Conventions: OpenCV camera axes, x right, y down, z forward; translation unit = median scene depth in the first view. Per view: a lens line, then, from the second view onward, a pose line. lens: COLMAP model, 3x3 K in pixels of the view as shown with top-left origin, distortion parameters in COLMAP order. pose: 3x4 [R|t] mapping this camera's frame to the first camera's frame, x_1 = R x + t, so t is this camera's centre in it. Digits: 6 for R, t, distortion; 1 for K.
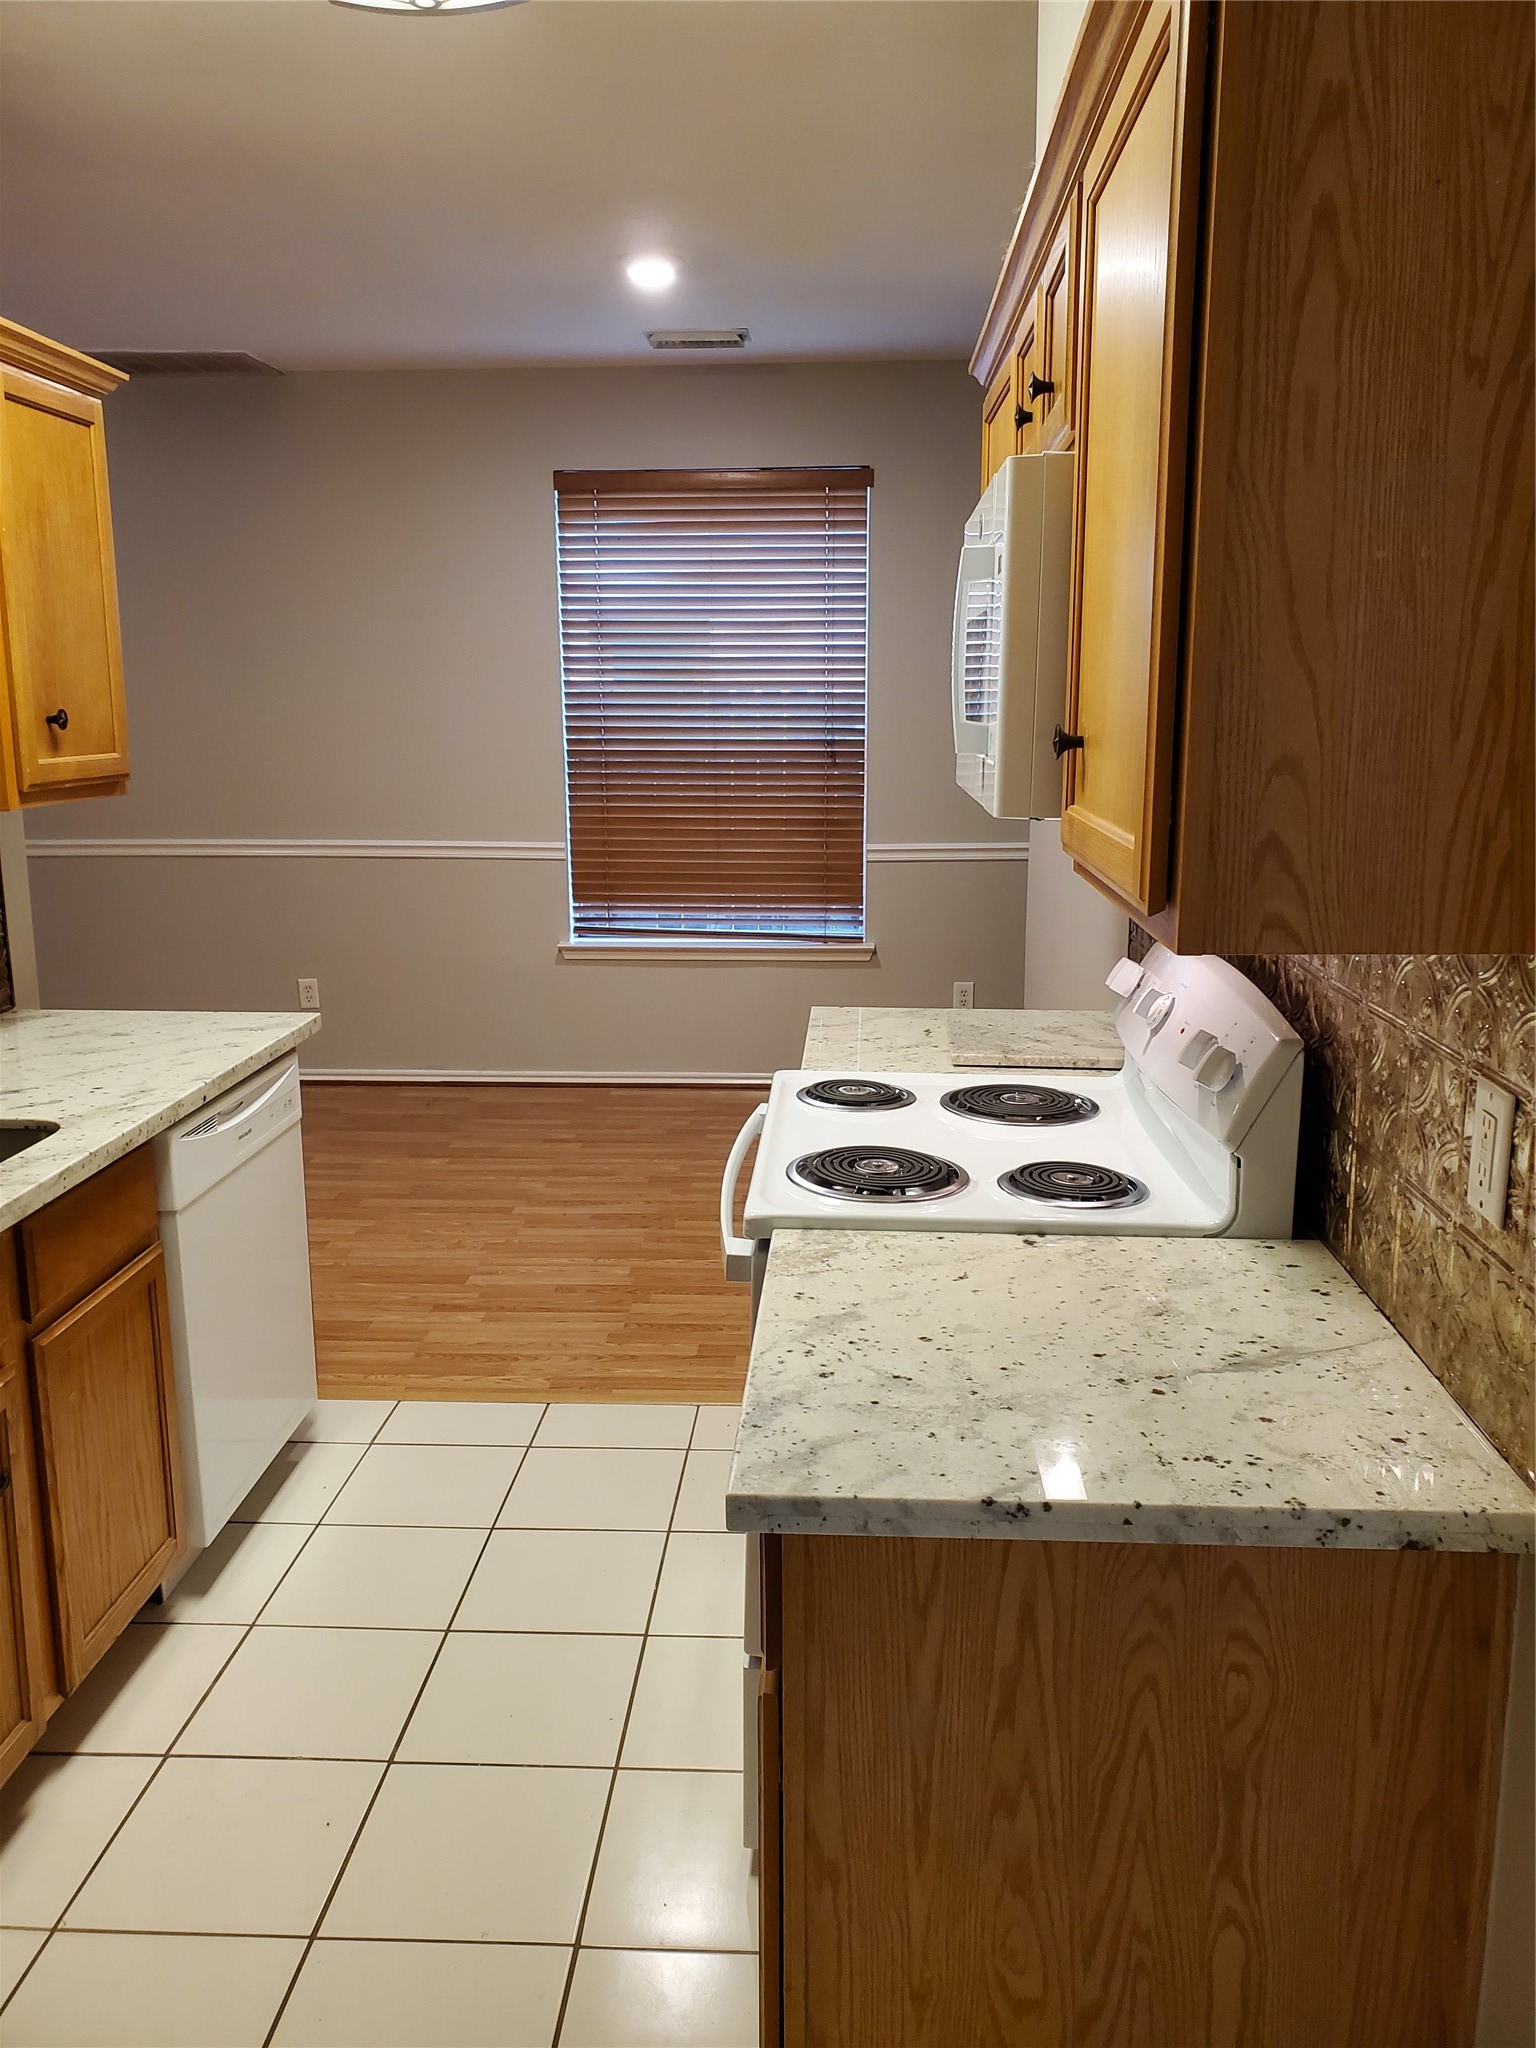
lens RADIAL K [[1577.4, 0, 774.4], [0, 1577.4, 1018.4], [0, 0, 1]] dist [0.039223, -0.015832]
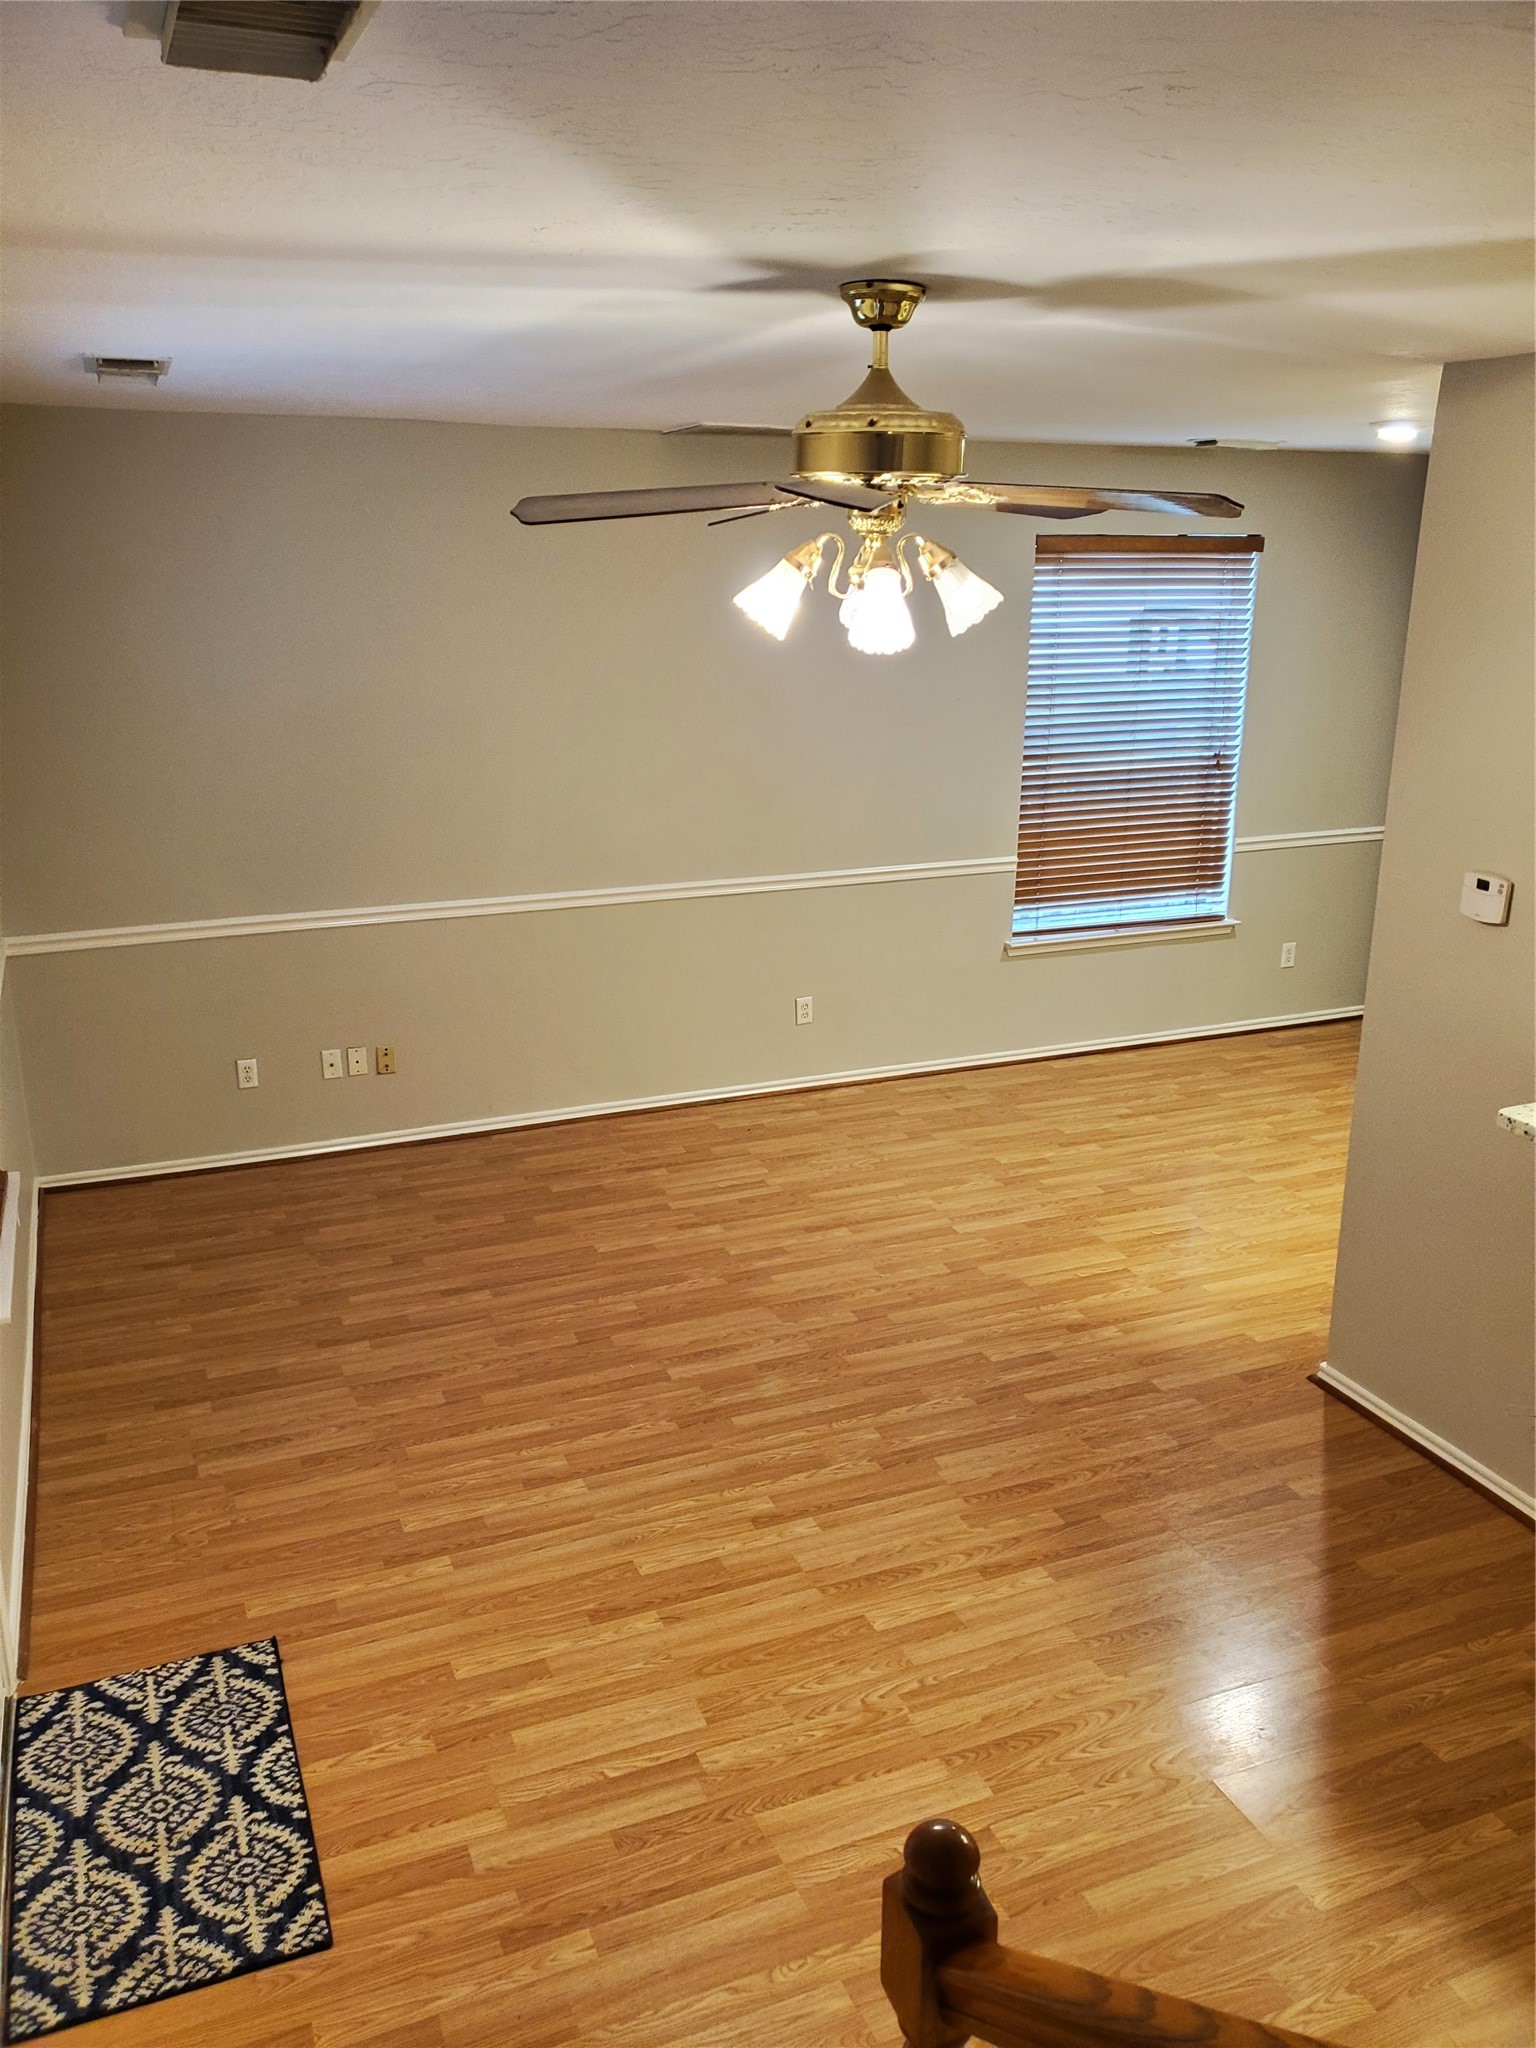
lens RADIAL K [[1577.4, 0, 757.4], [0, 1577.4, 998.2], [0, 0, 1]] dist [0.039223, -0.015832]
pose [[0.901336, -0.110092, 0.418896, -1.072882], [0.078851, 0.992703, 0.091234, -0.172534], [-0.425884, -0.049202, 0.903439, 0.047940]]
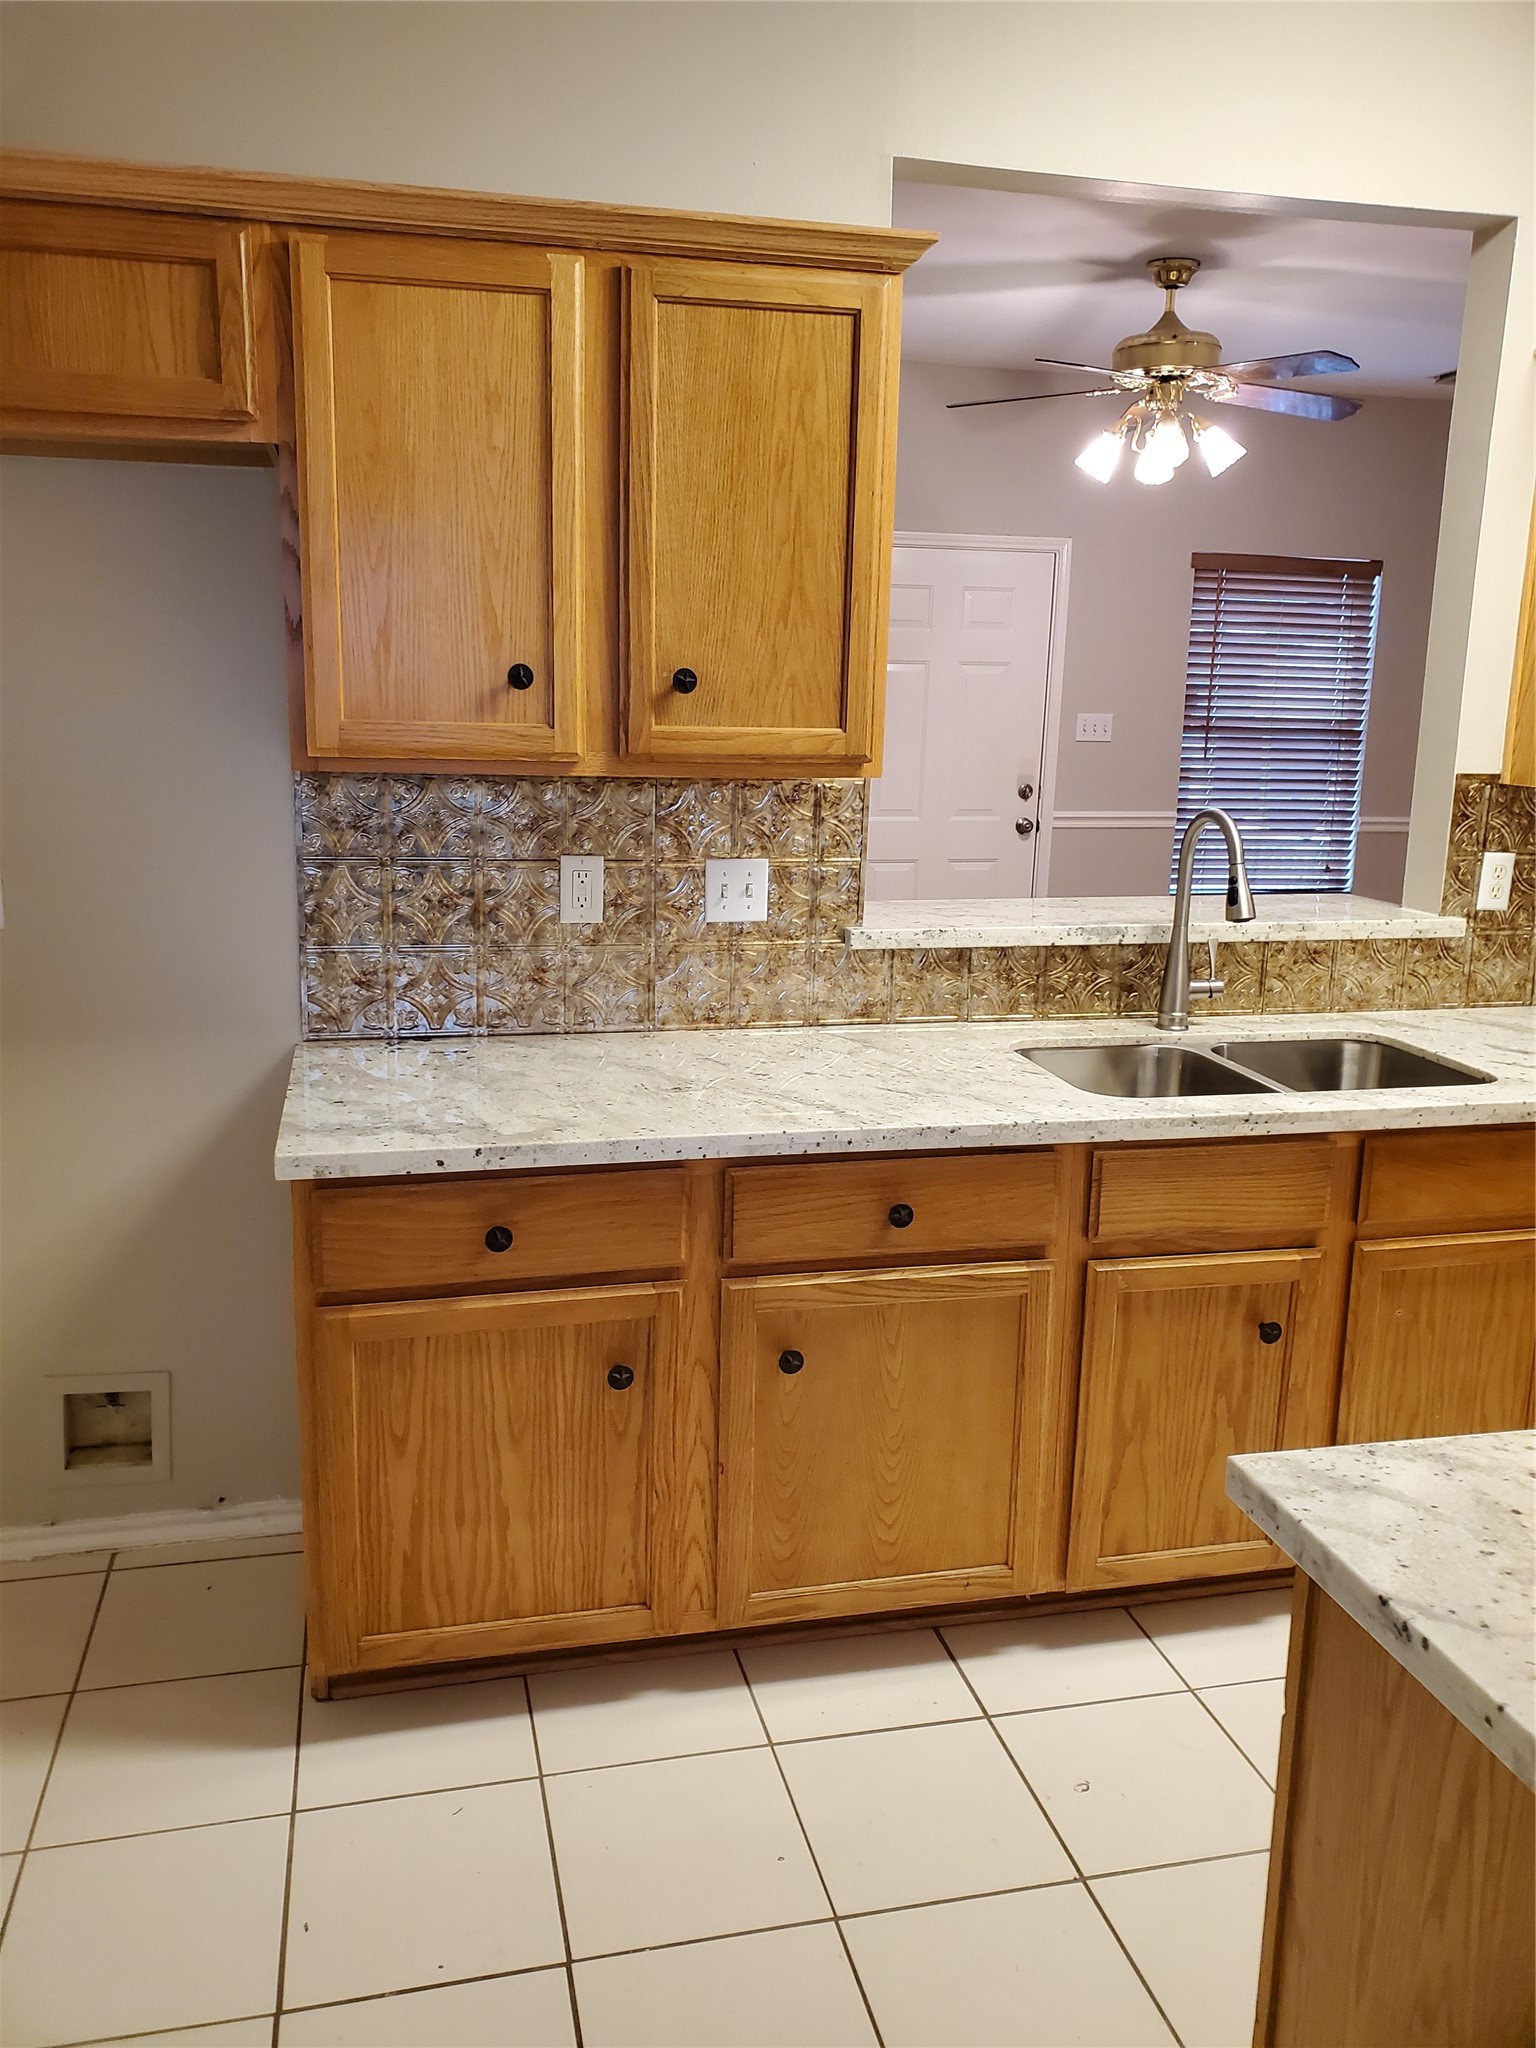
lens RADIAL K [[1577.4, 0, 707.9], [0, 1577.4, 987.3], [0, 0, 1]] dist [0.039223, -0.015832]
pose [[0.270685, 0.198021, -0.942081, 0.196551], [-0.214504, 0.966419, 0.141503, -0.015307], [0.938466, 0.163777, 0.304071, 0.084179]]
